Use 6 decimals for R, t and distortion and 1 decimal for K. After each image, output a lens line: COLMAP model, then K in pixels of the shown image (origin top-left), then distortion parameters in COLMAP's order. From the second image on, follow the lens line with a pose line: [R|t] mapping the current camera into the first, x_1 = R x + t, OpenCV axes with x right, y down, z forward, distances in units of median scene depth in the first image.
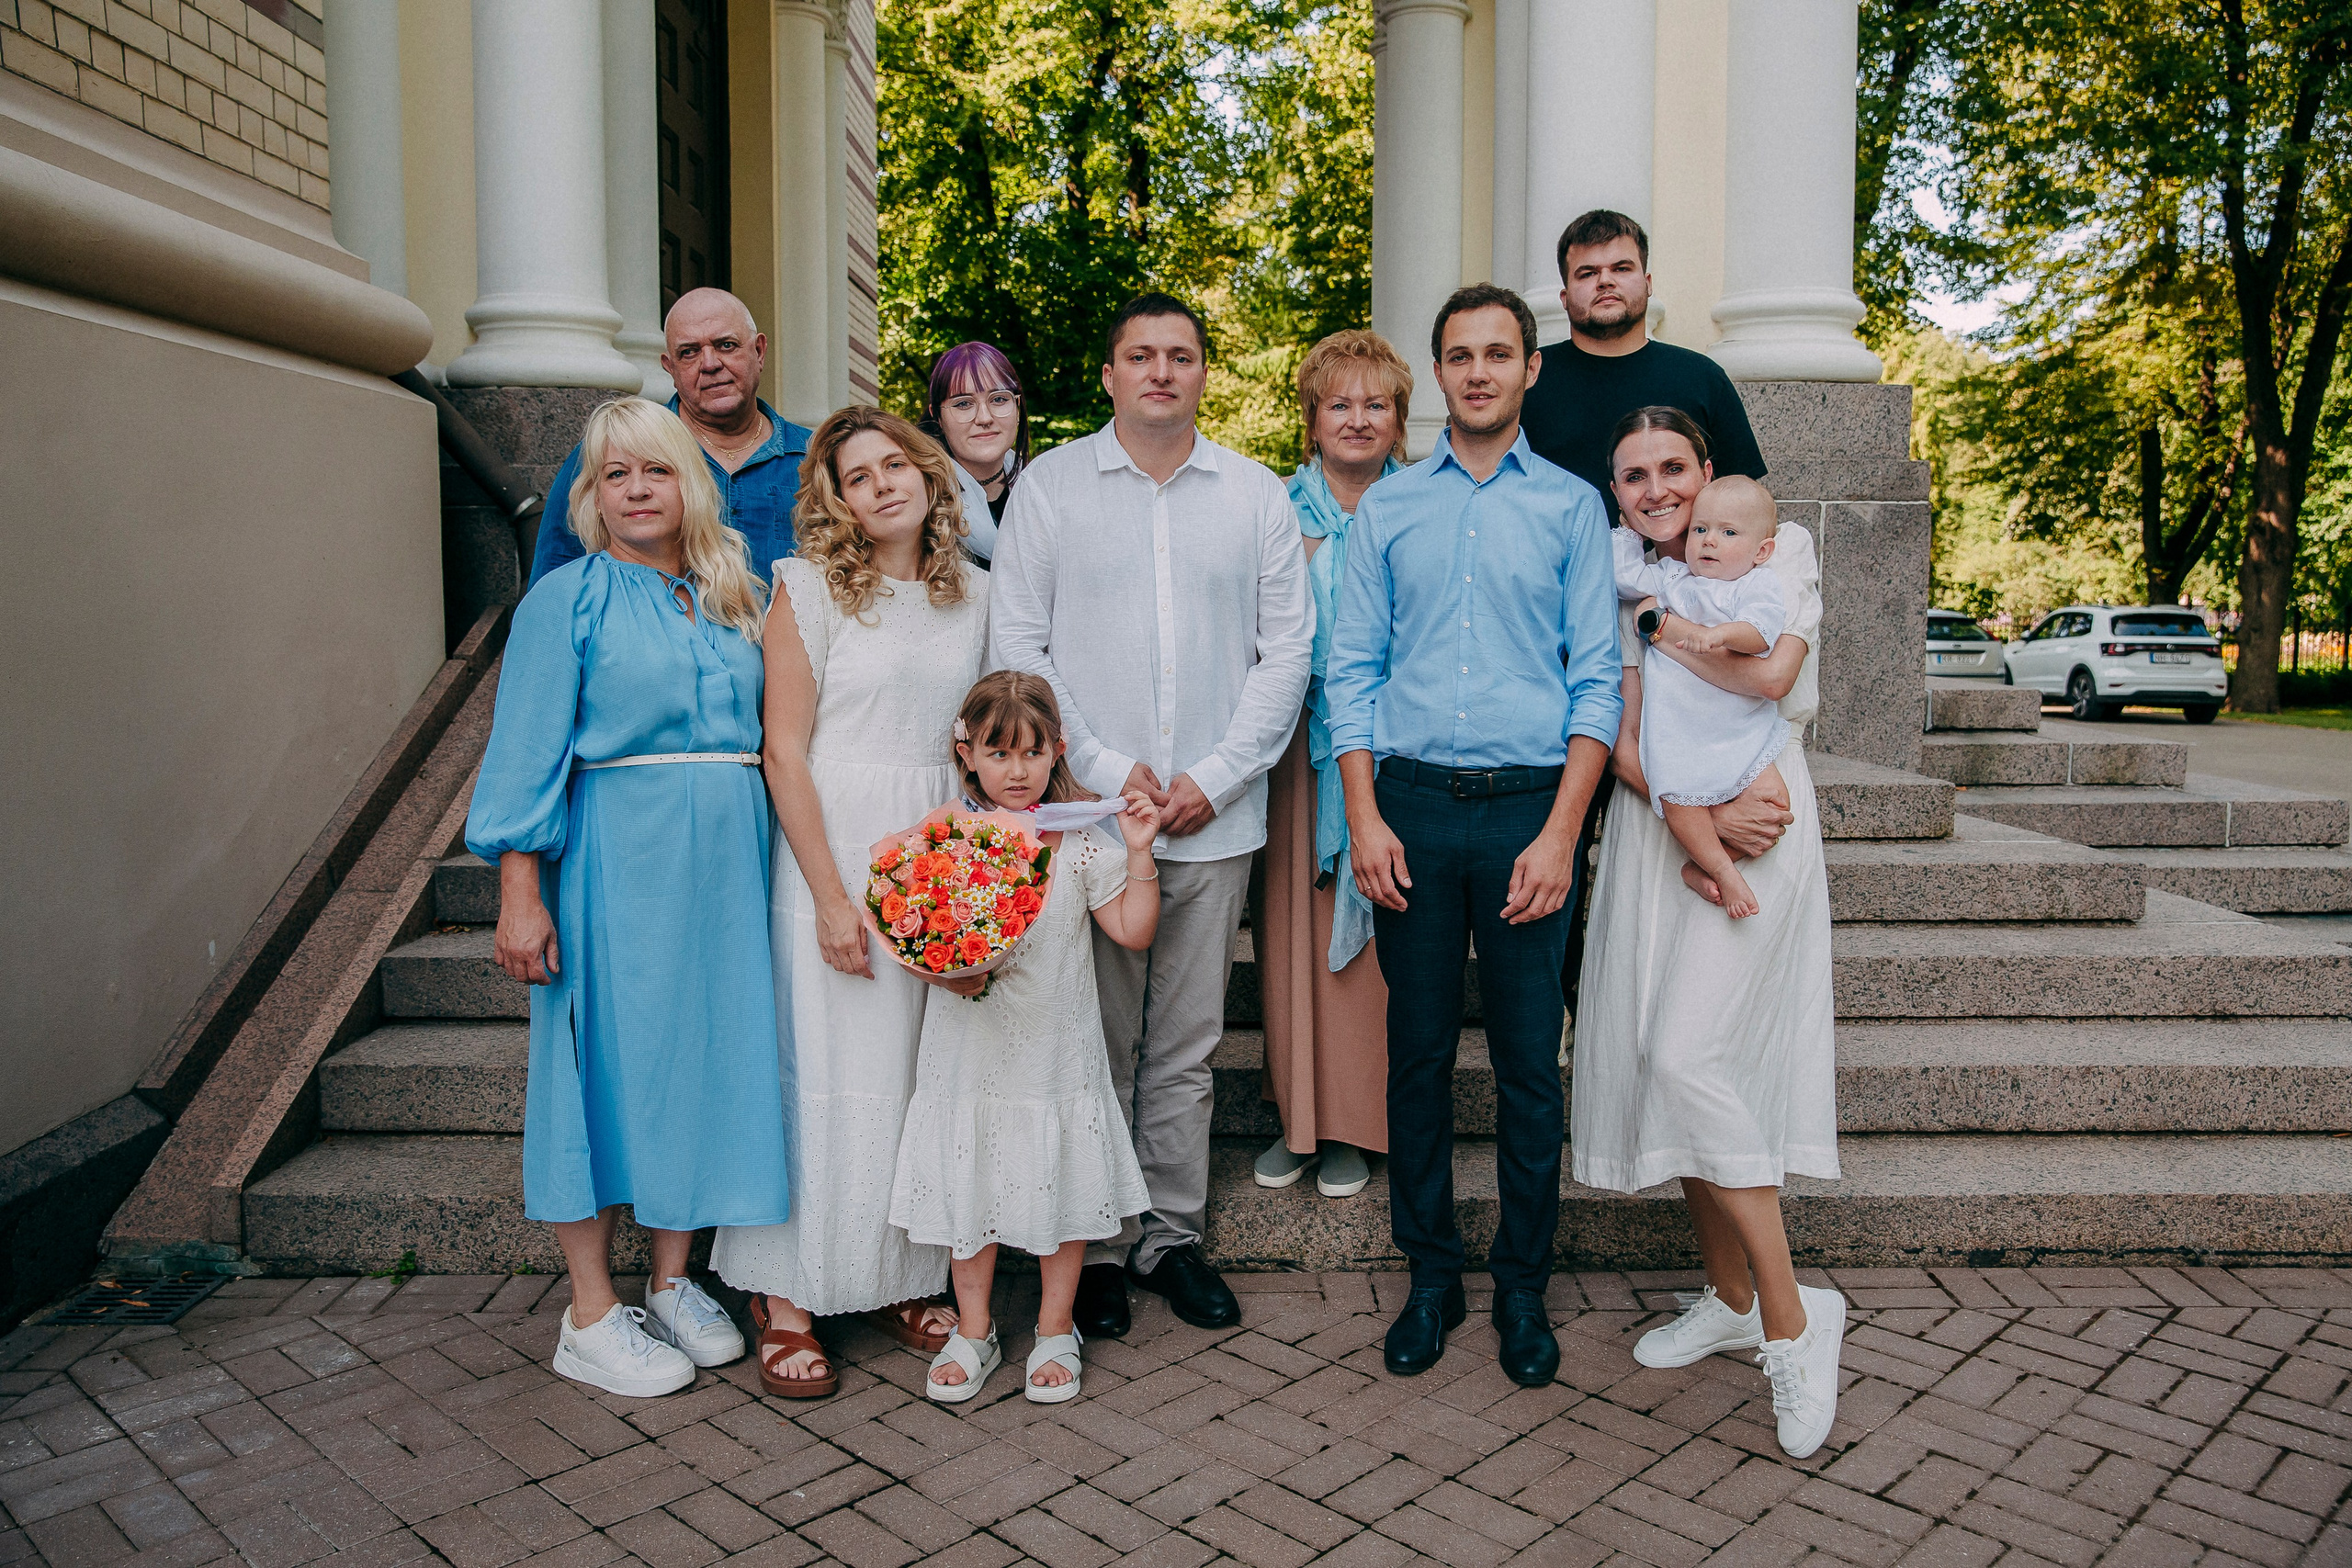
lens RADIAL K [[1894.0, 0, 1187.4], [0, 1894.0, 803.5], [0, 0, 1]] dist [-0.016953, 0.008062]
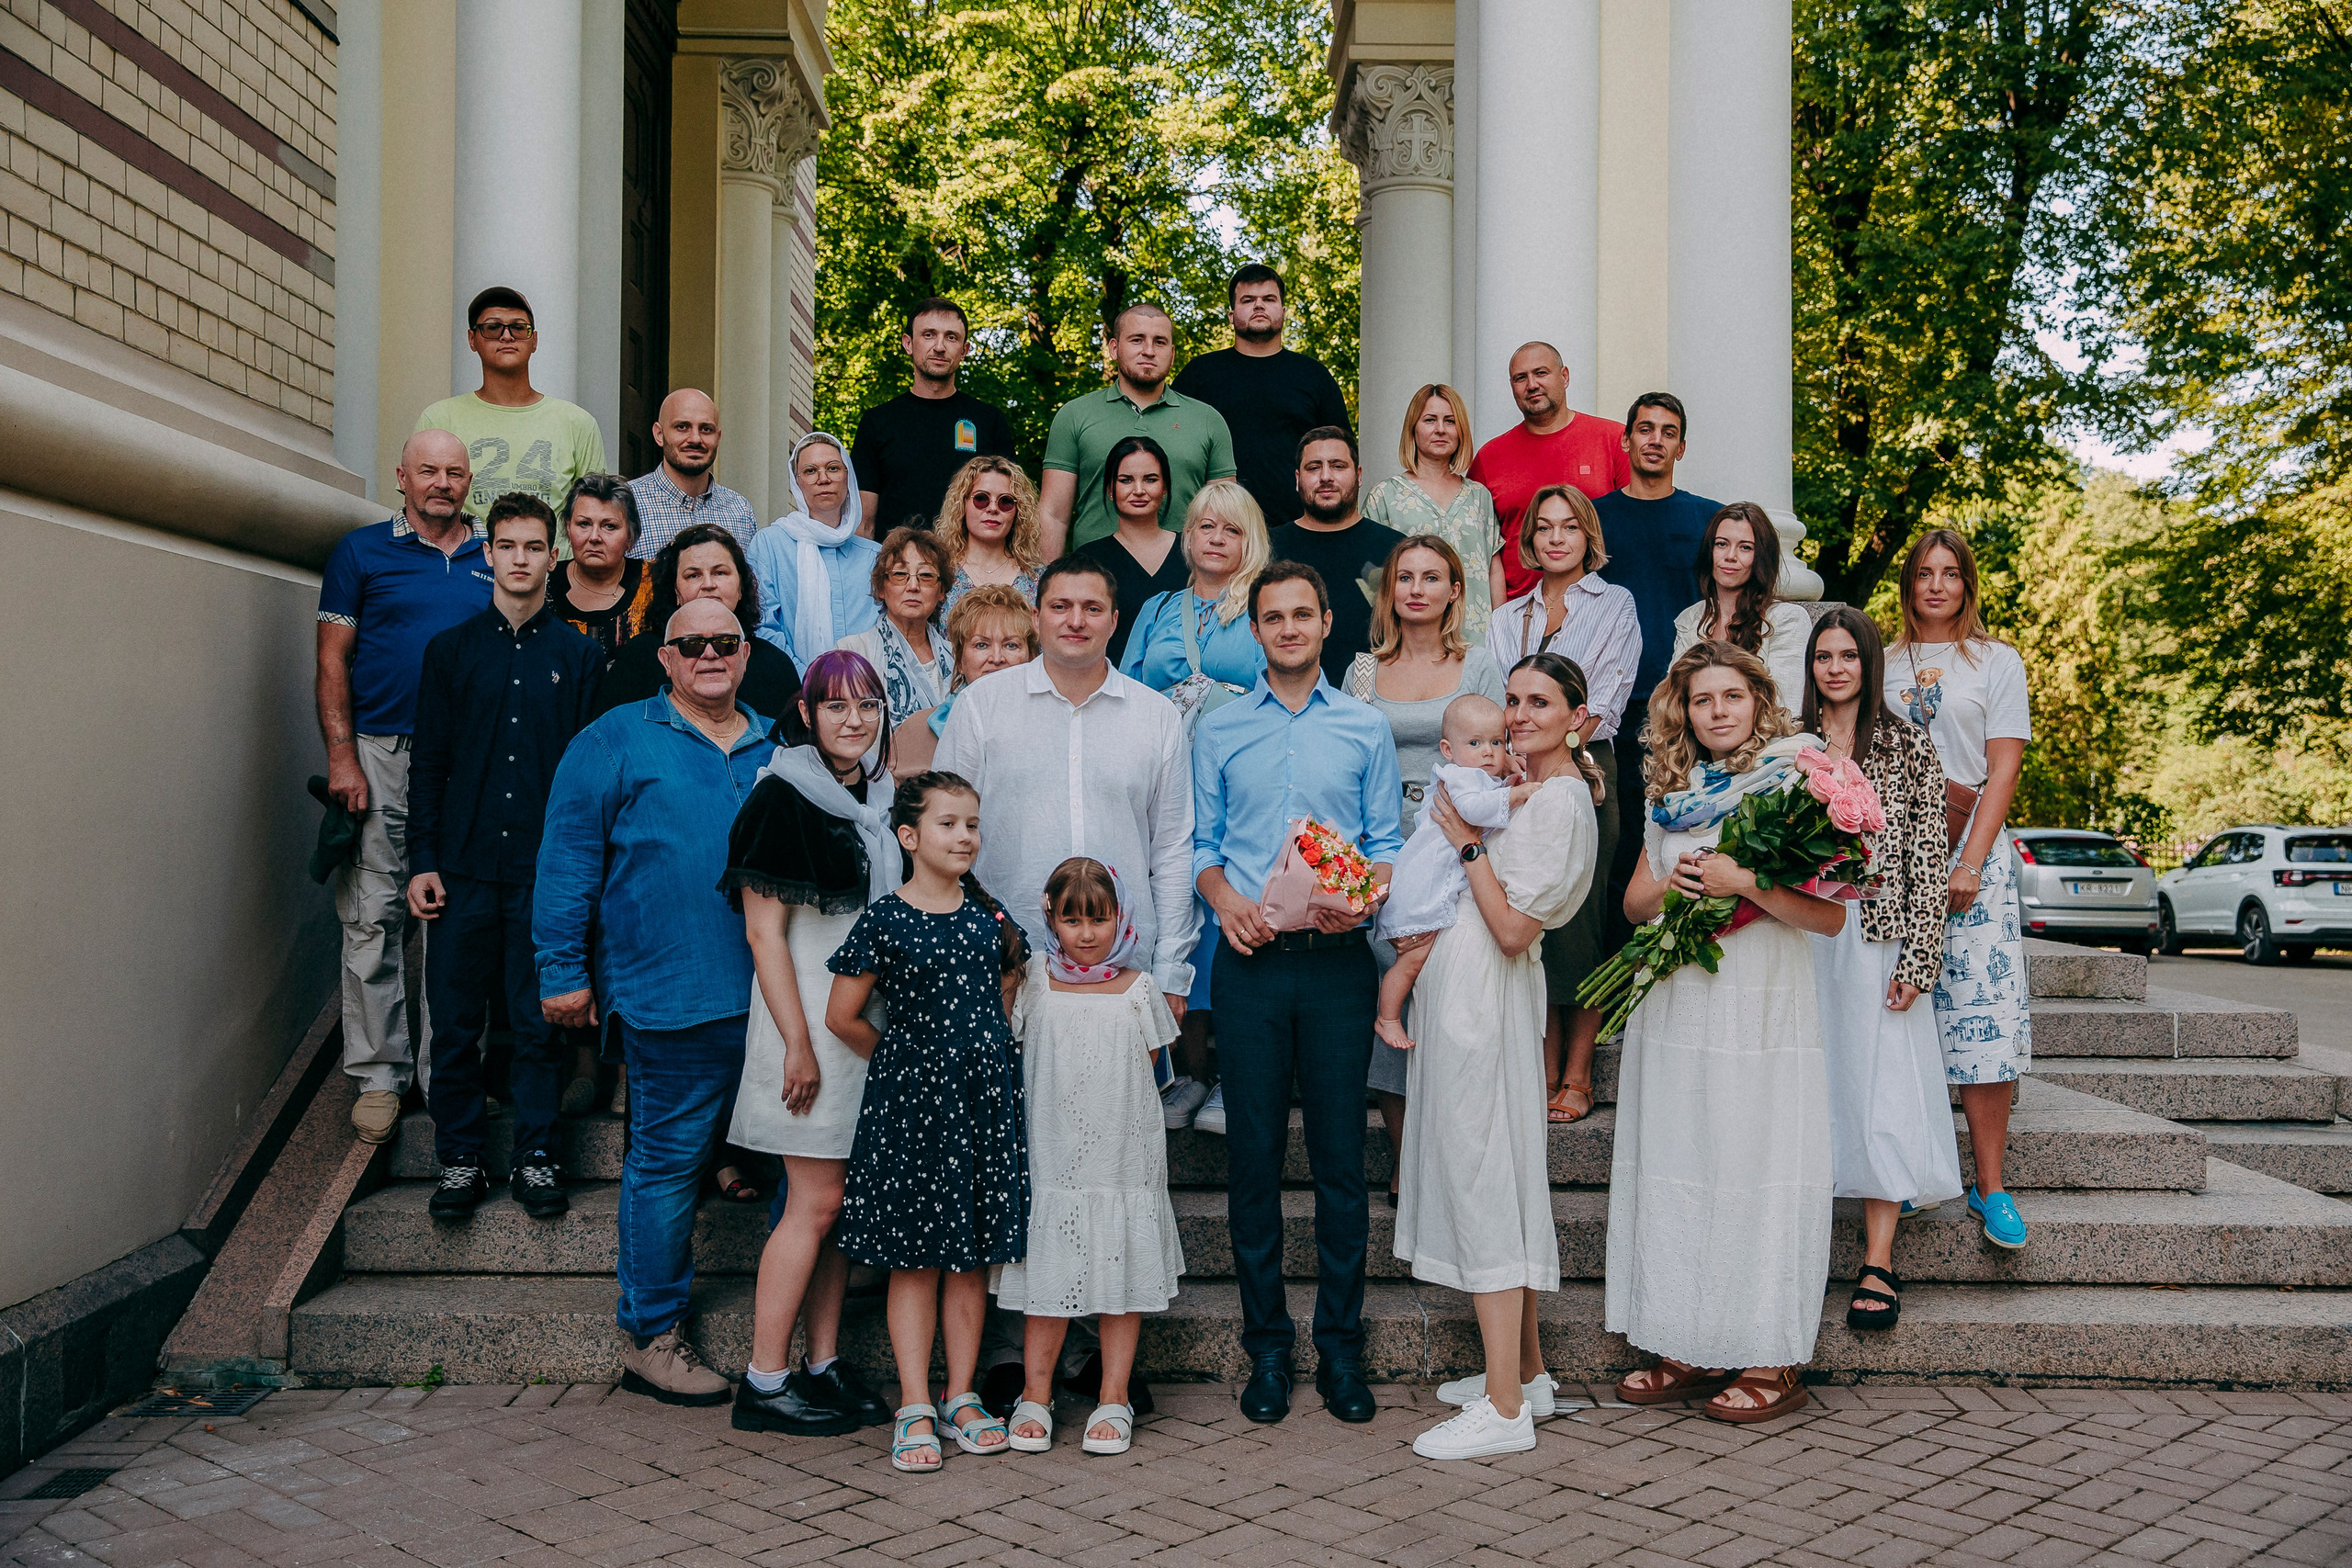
lens RADIAL K [[2392.0, 0, 1174.8], [0, 2392.0, 781.5], [0, 0, 1]] dist [0.073115, 0.000000]
pose [[0.999965, 0.008287, 0.000927, 0.008533], [-0.008118, 0.992854, -0.119057, 0.017250], [-0.001907, 0.119045, 0.992887, -0.146228]]
